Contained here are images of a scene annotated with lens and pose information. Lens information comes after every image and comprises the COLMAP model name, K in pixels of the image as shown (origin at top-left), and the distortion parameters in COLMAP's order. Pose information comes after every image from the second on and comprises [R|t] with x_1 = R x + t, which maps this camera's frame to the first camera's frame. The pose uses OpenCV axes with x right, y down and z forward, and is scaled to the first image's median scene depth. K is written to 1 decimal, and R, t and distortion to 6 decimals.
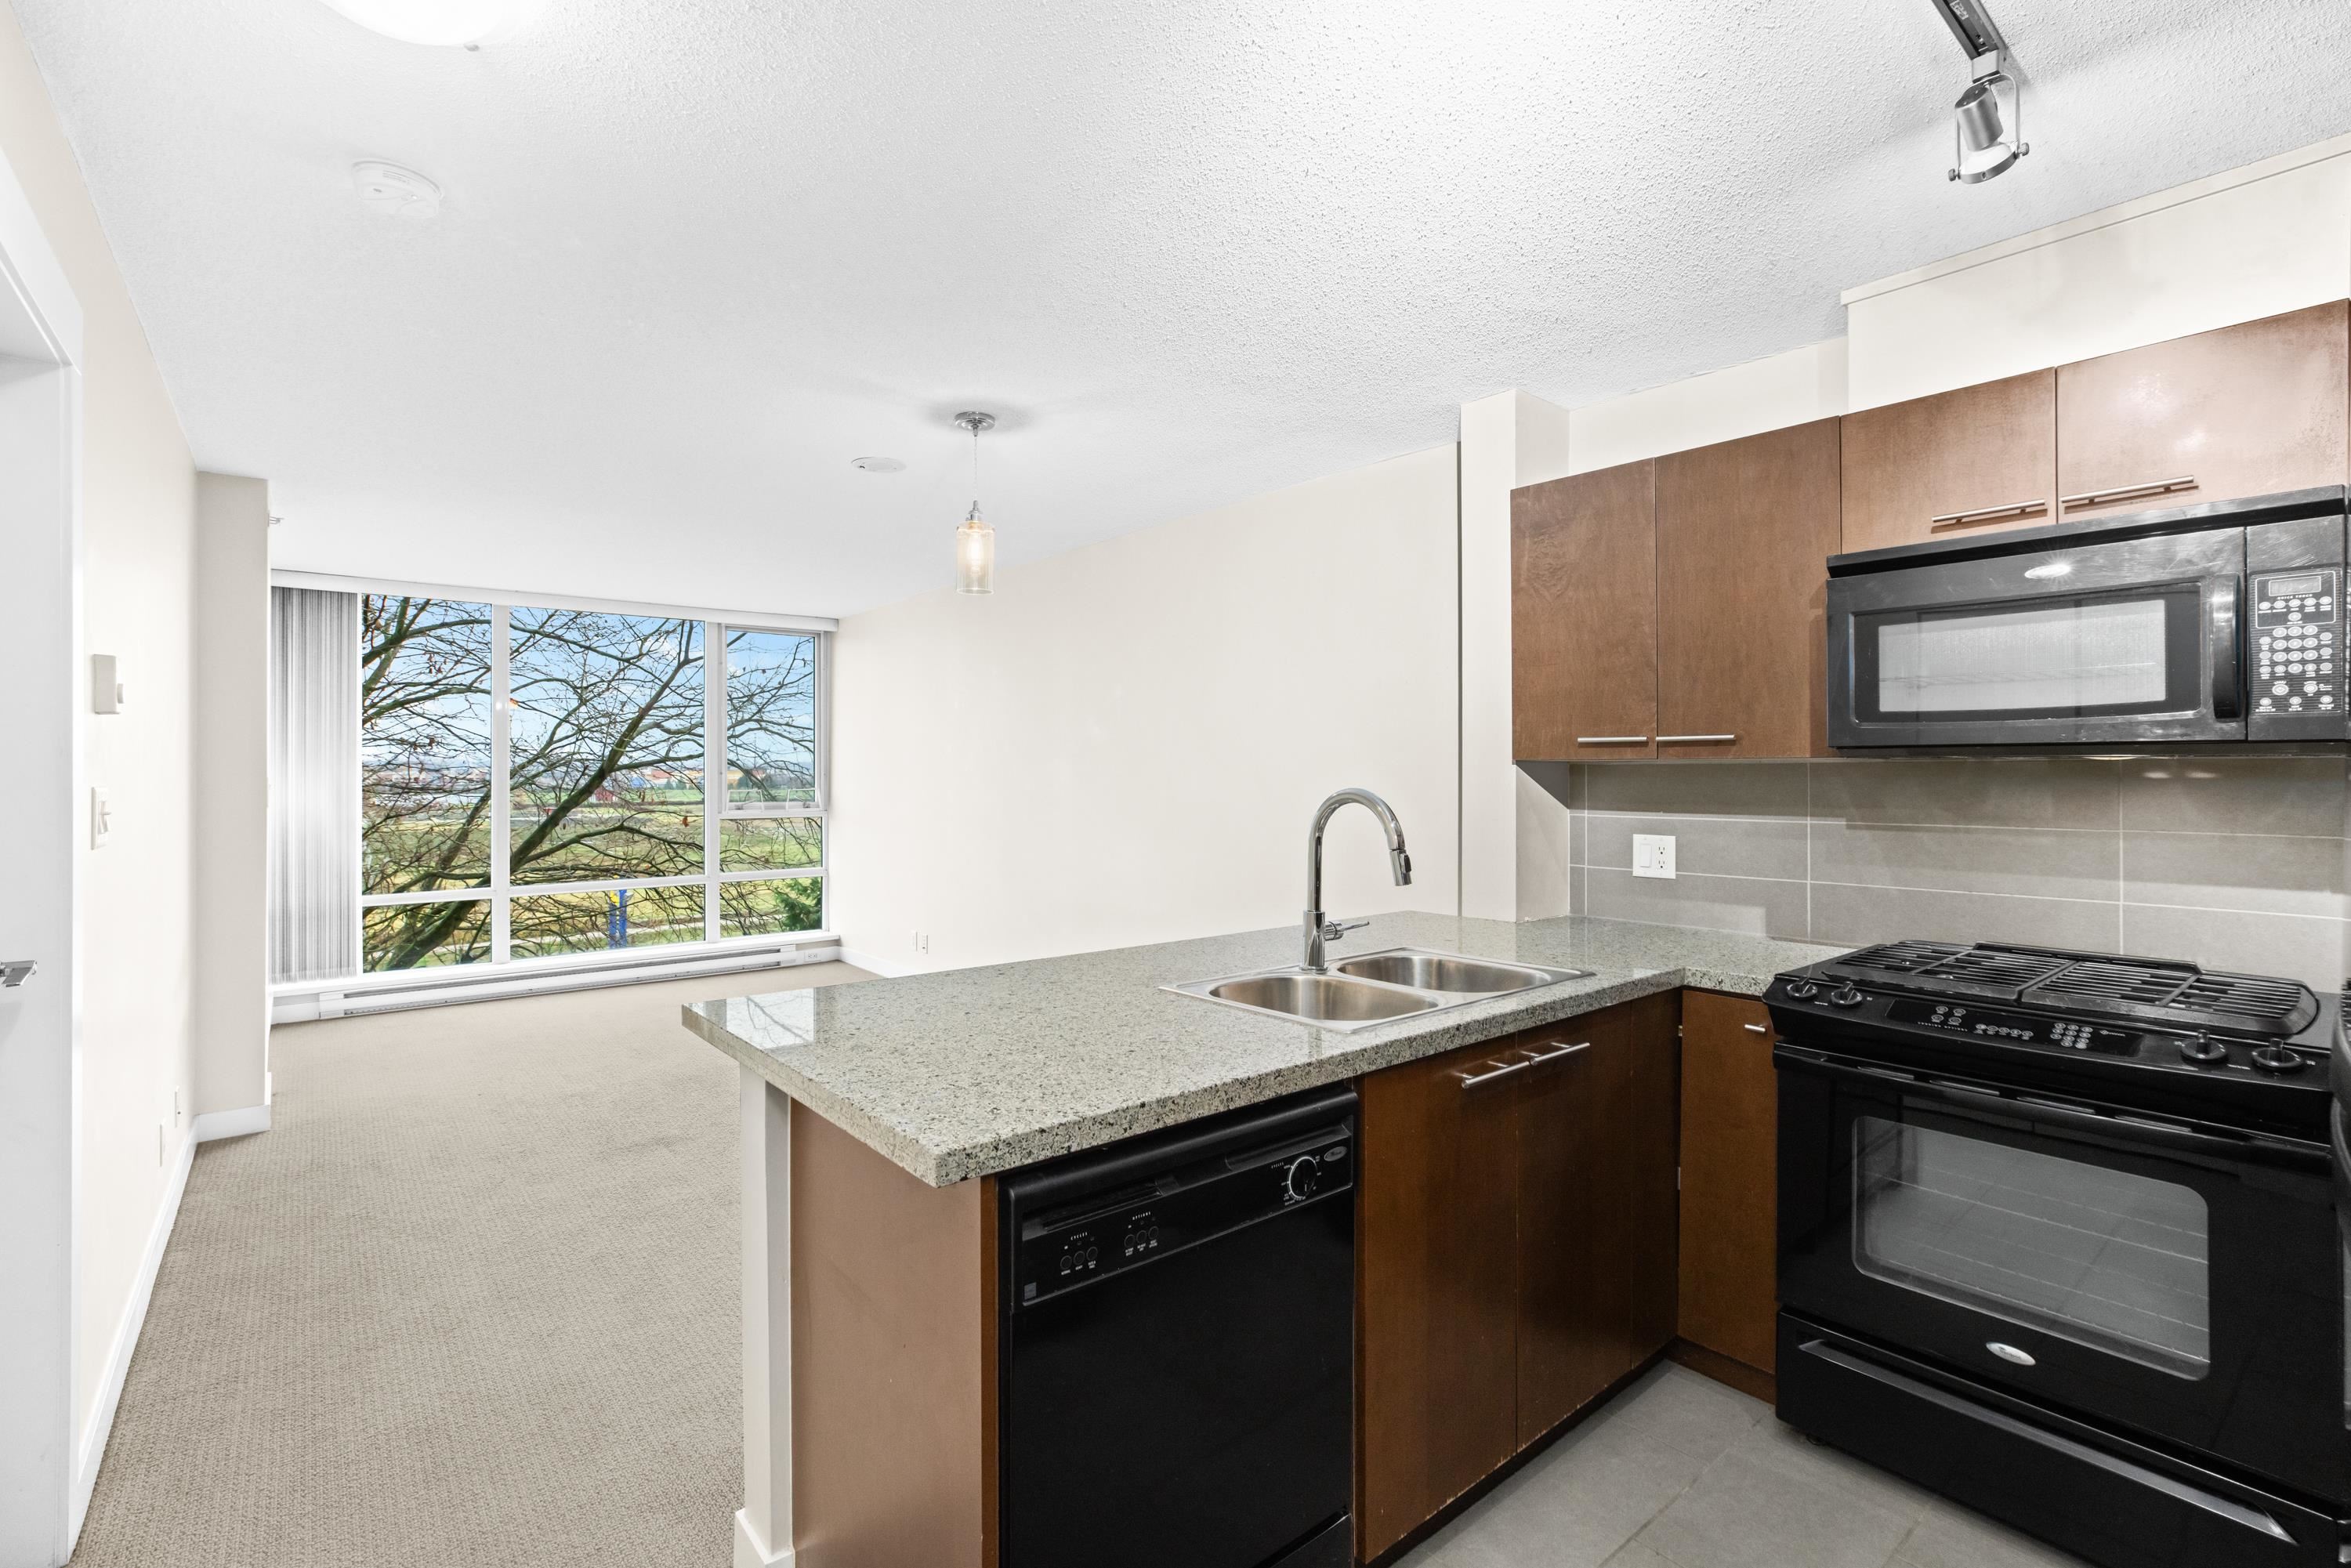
lens RADIAL K [[1061.8, 0, 1179.8], [0, 1061.8, 764.8], [0, 0, 1]] dist [-0.018307, 0.012483]
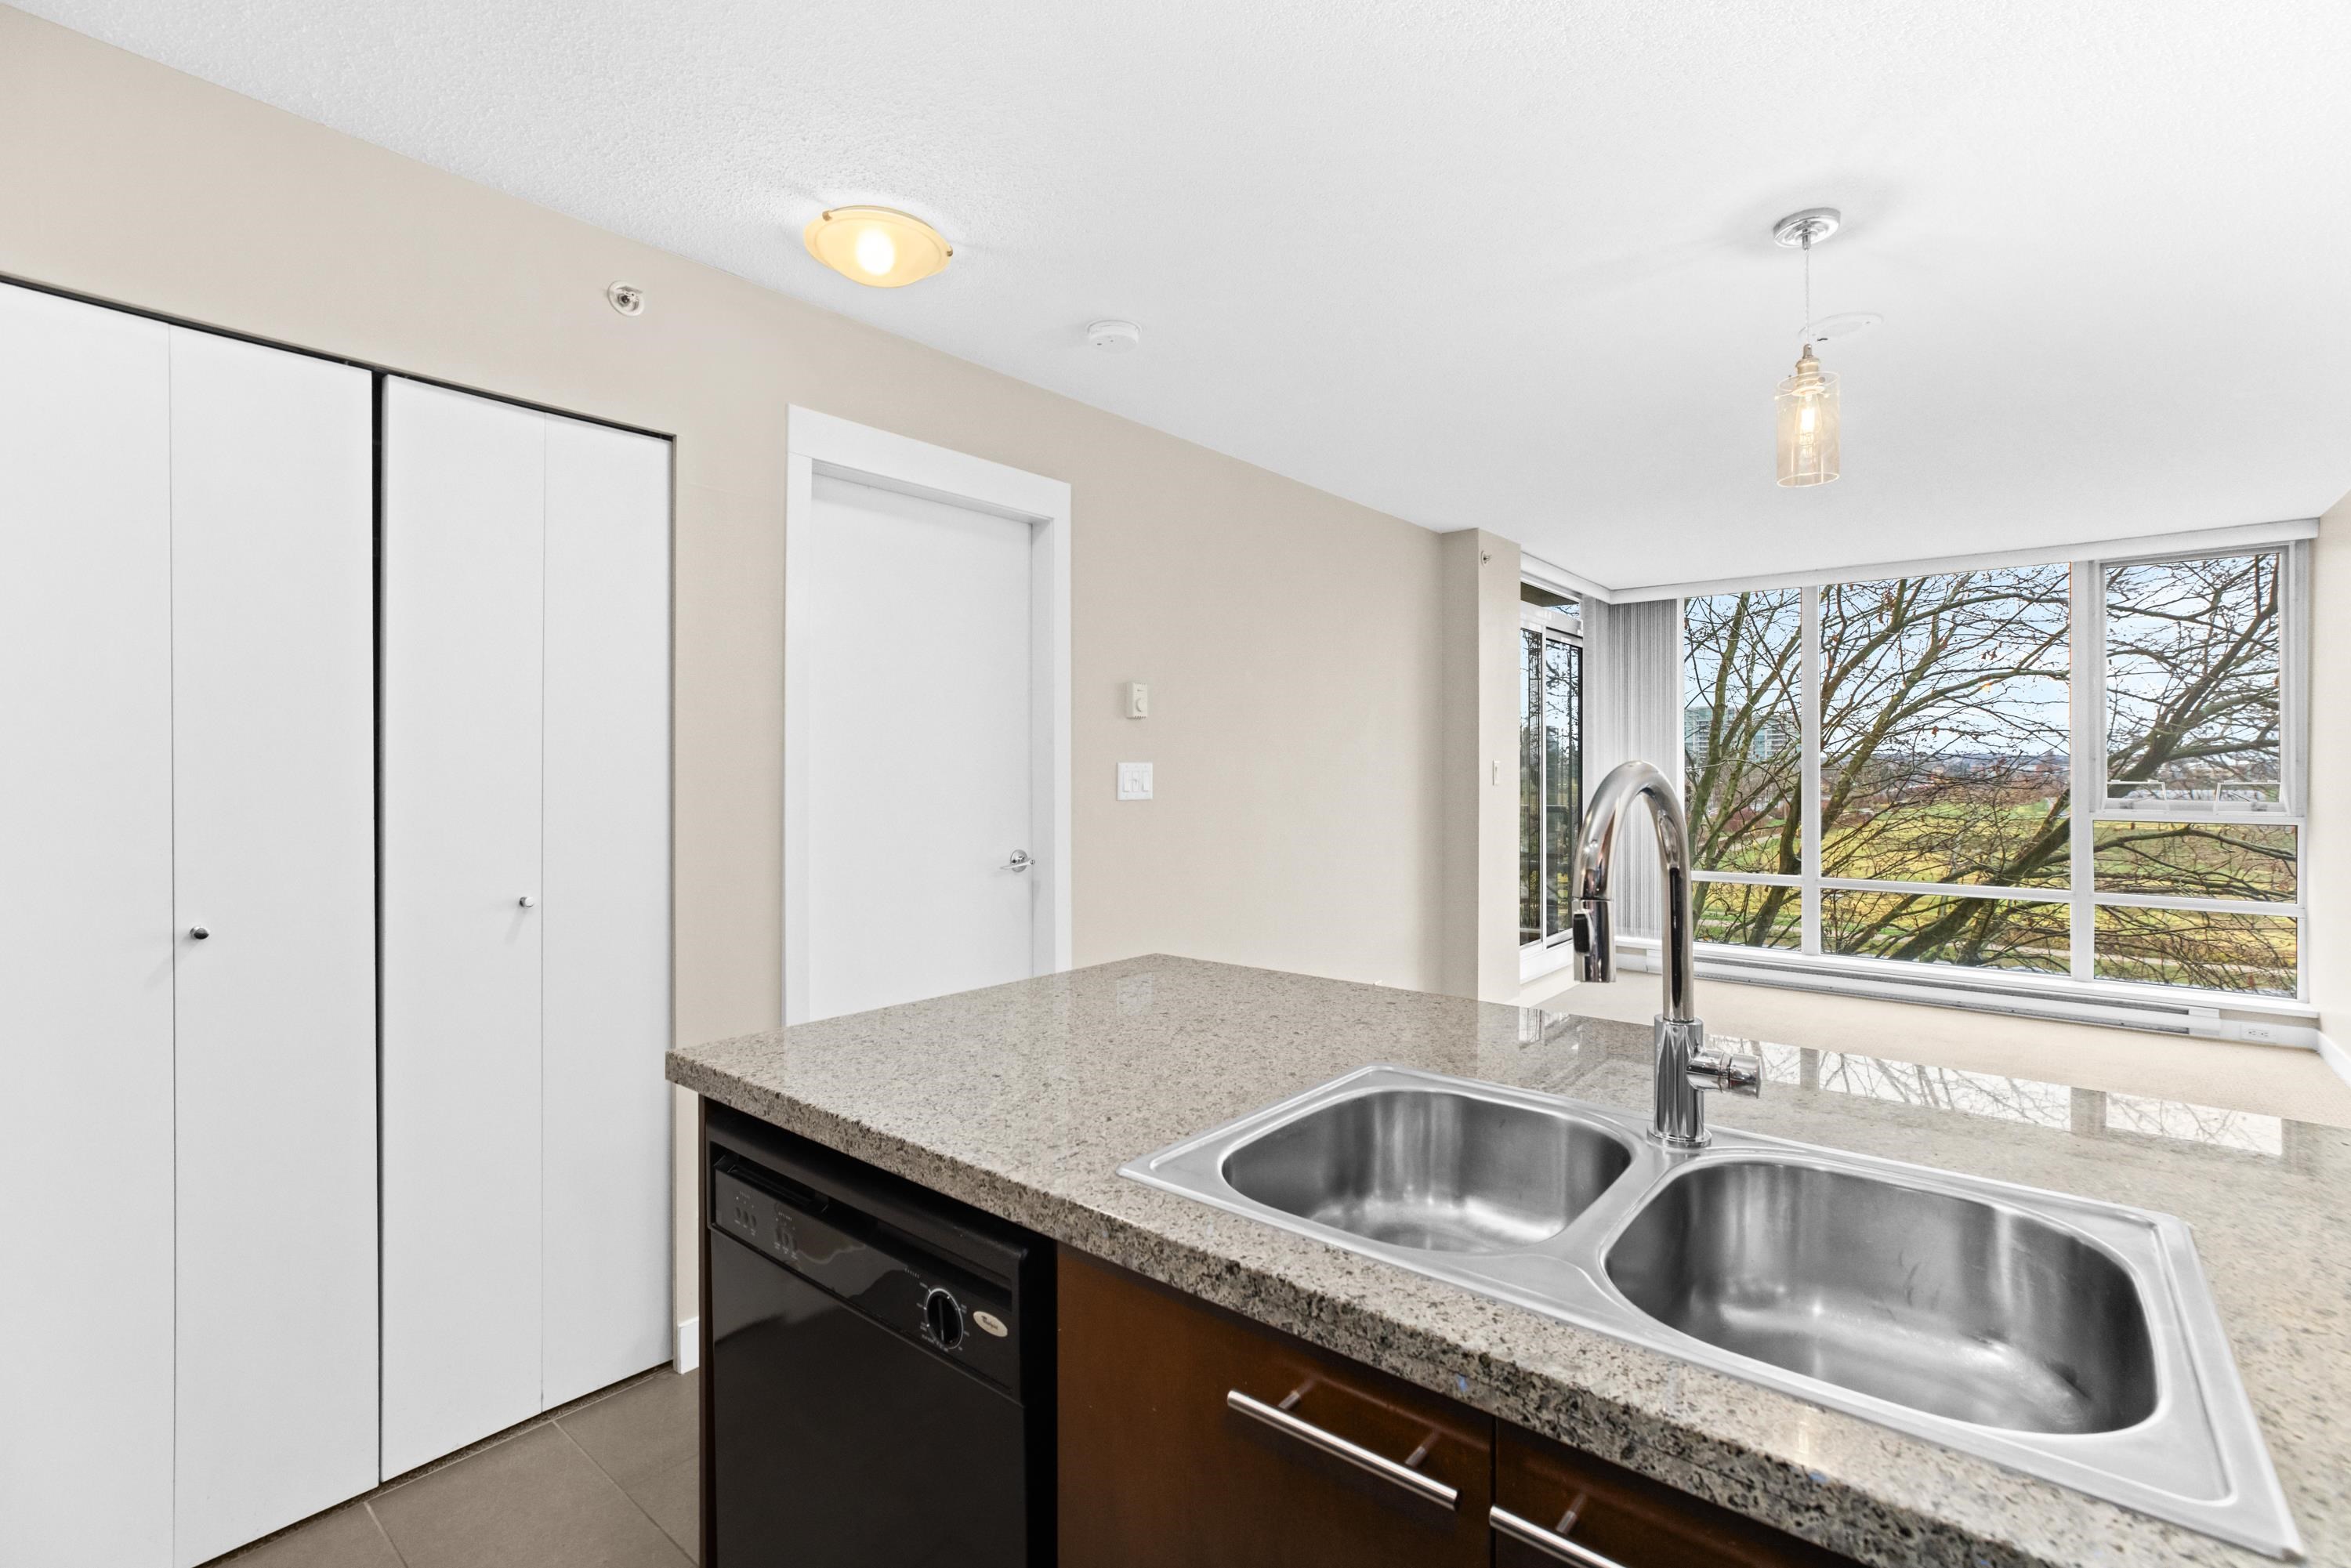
lens RADIAL K [[1061.8, 0, 1185.6], [0, 1061.8, 764.3], [0, 0, 1]] dist [-0.018307, 0.012483]
pose [[0.208204, 0.002191, -0.978083, 0.396859], [0.004135, 0.999987, 0.003120, 0.015284], [0.978077, -0.004694, 0.208192, 0.495533]]
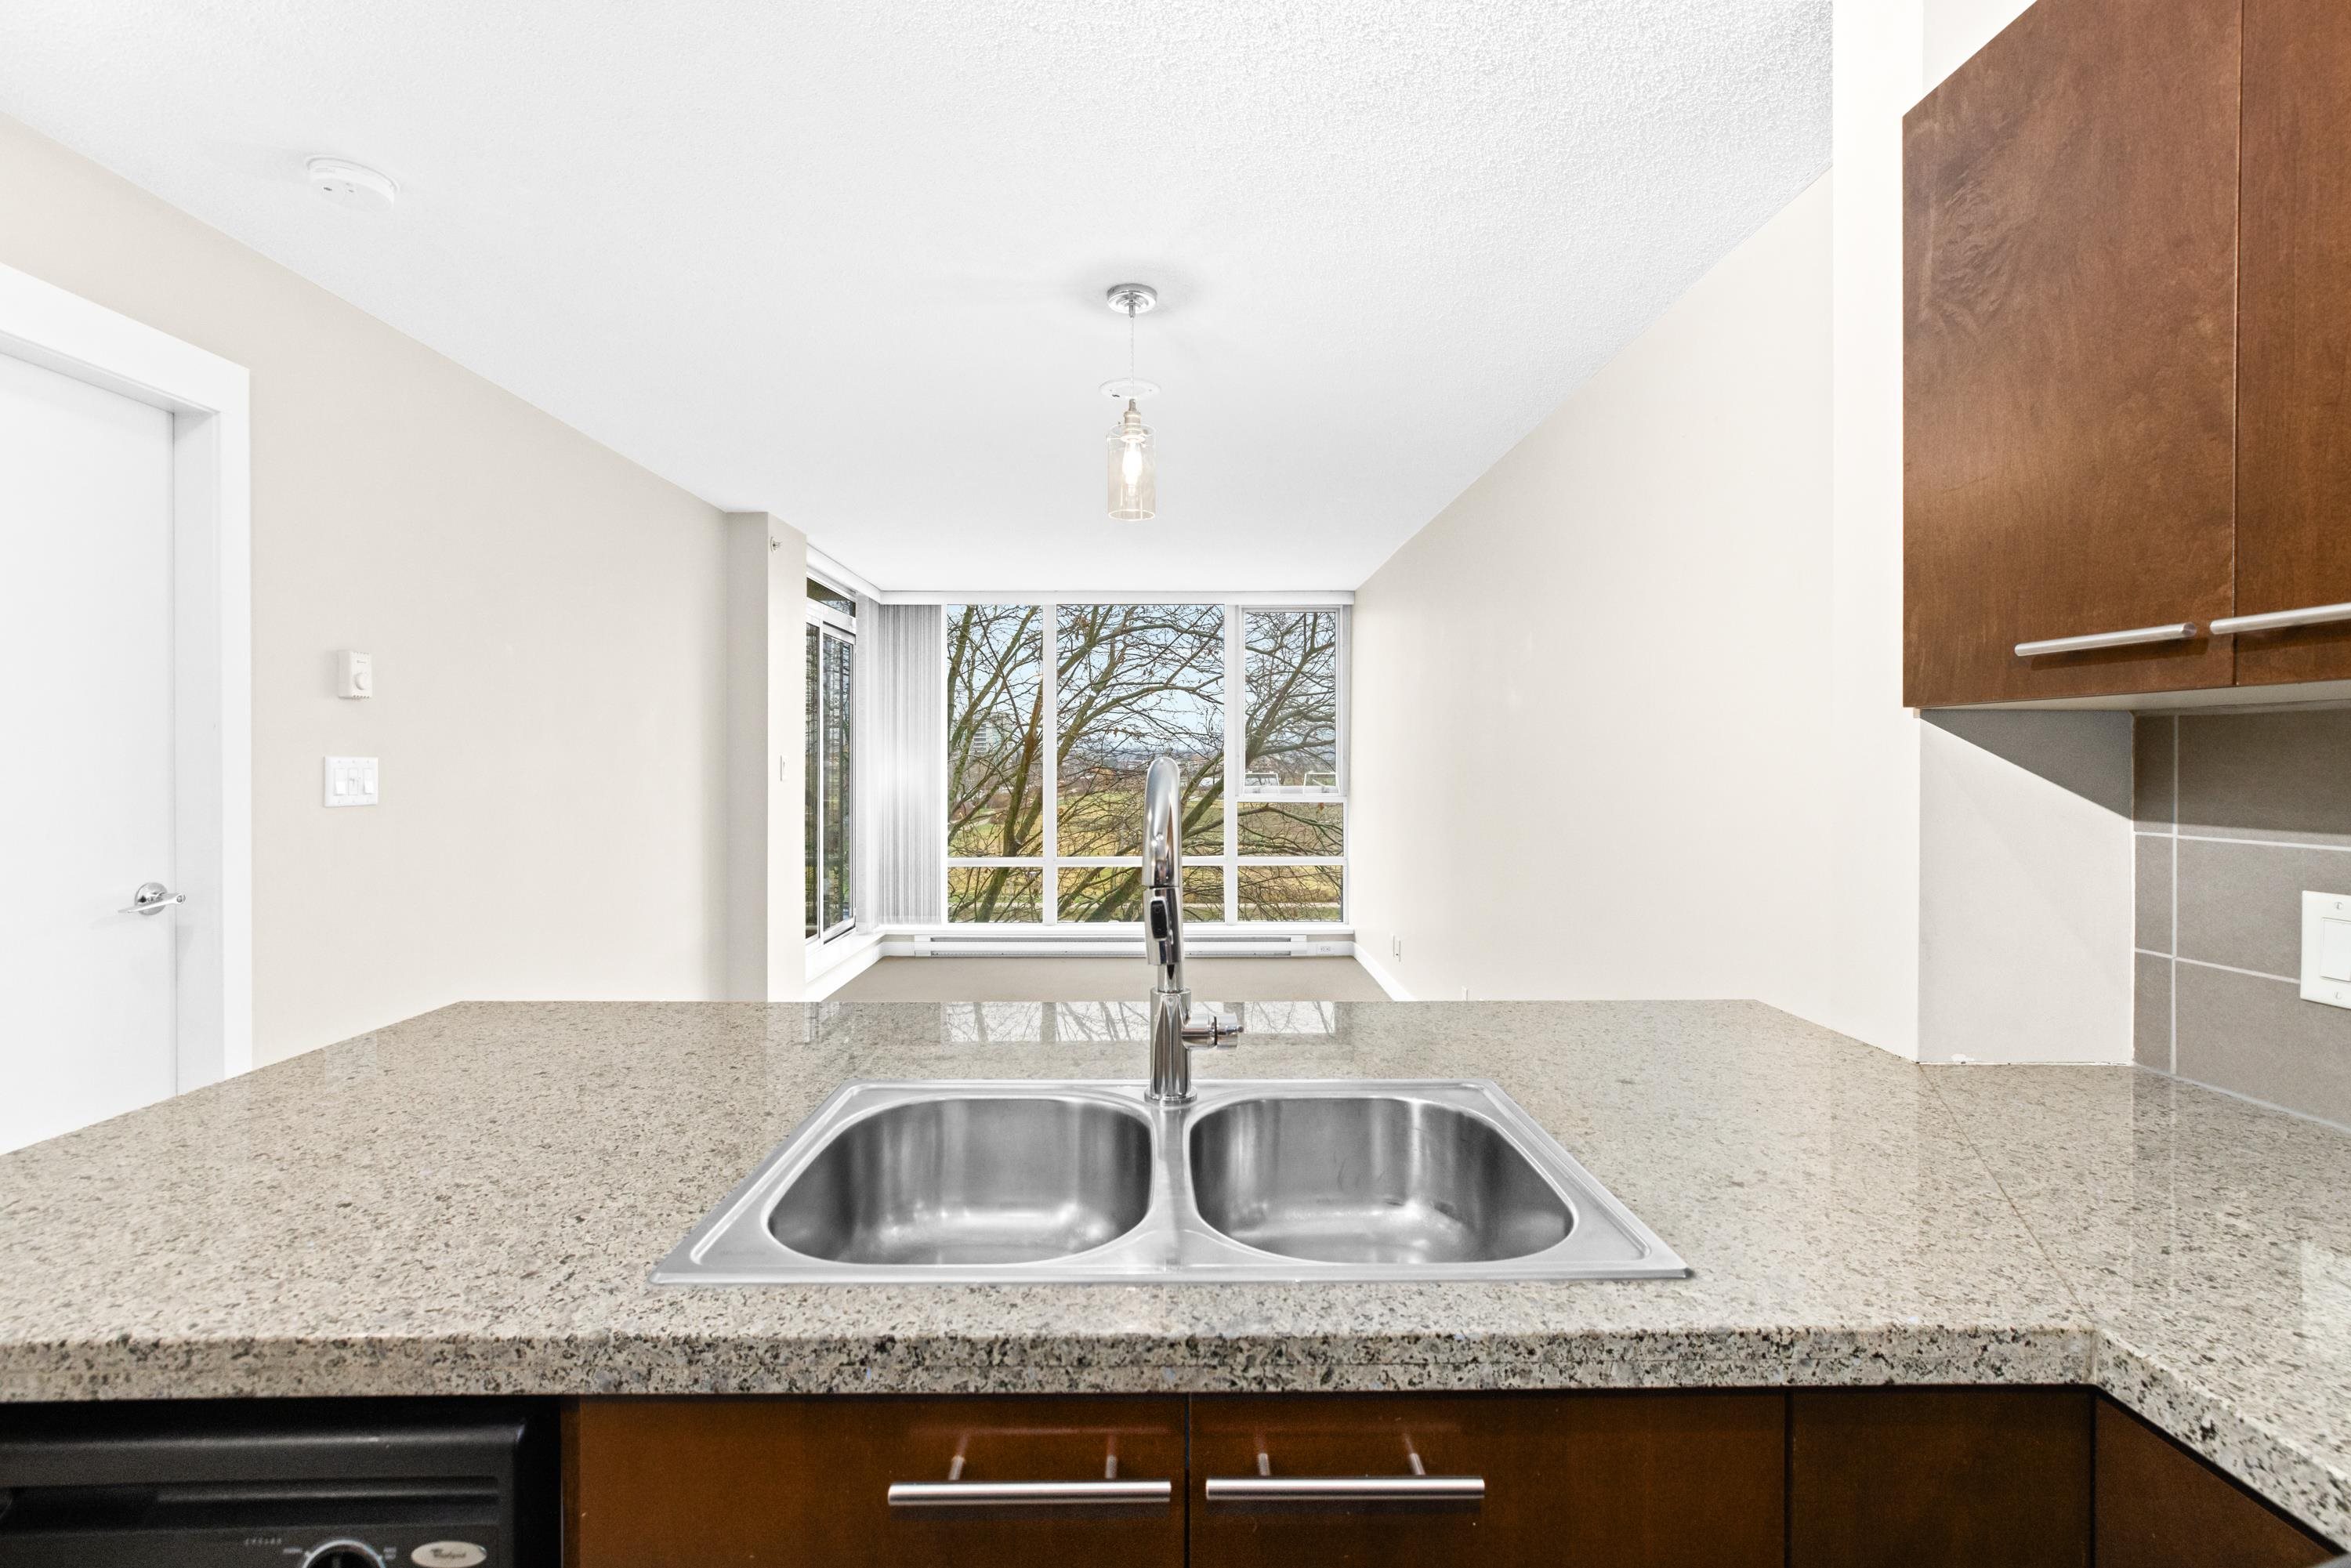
lens RADIAL K [[1061.8, 0, 1176.7], [0, 1061.8, 761.5], [0, 0, 1]] dist [-0.018307, 0.012483]
pose [[0.784279, 0.004379, -0.620393, 0.332472], [-0.000229, 0.999977, 0.006769, 0.015054], [0.620408, -0.005167, 0.784262, 0.424702]]
